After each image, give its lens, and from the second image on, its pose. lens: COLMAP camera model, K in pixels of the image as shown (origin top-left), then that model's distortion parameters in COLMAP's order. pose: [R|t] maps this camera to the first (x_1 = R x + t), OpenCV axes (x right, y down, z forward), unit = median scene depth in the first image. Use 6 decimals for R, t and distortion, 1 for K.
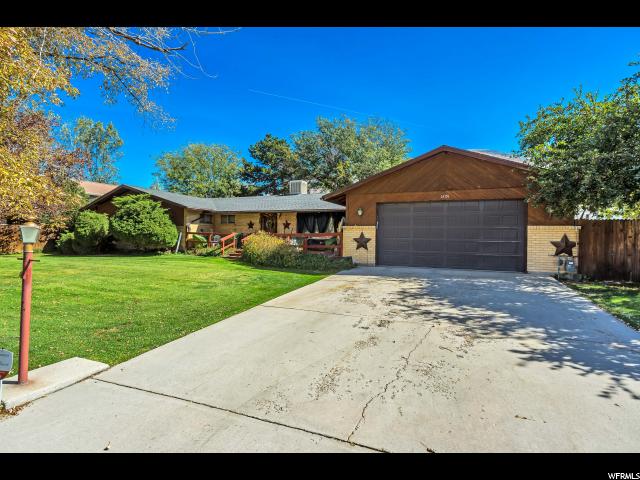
lens RADIAL K [[330.4, 0, 318.1], [0, 330.4, 236.5], [0, 0, 1]] dist [-0.001406, -0.001475]
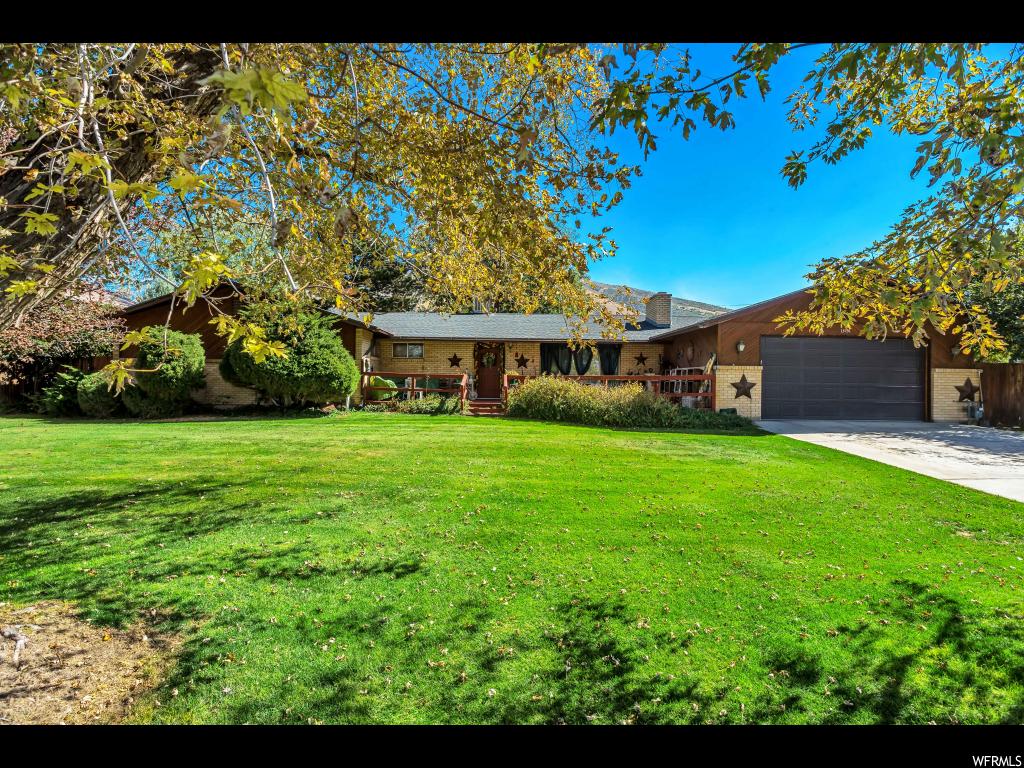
lens RADIAL K [[511.0, 0, 507.7], [0, 511.0, 382.0], [0, 0, 1]] dist [-0.005071, -0.000119]
pose [[0.912535, -0.001285, 0.408996, -0.803877], [-0.000521, 0.999991, 0.004305, -0.001093], [-0.408998, -0.004142, 0.912526, 0.185915]]
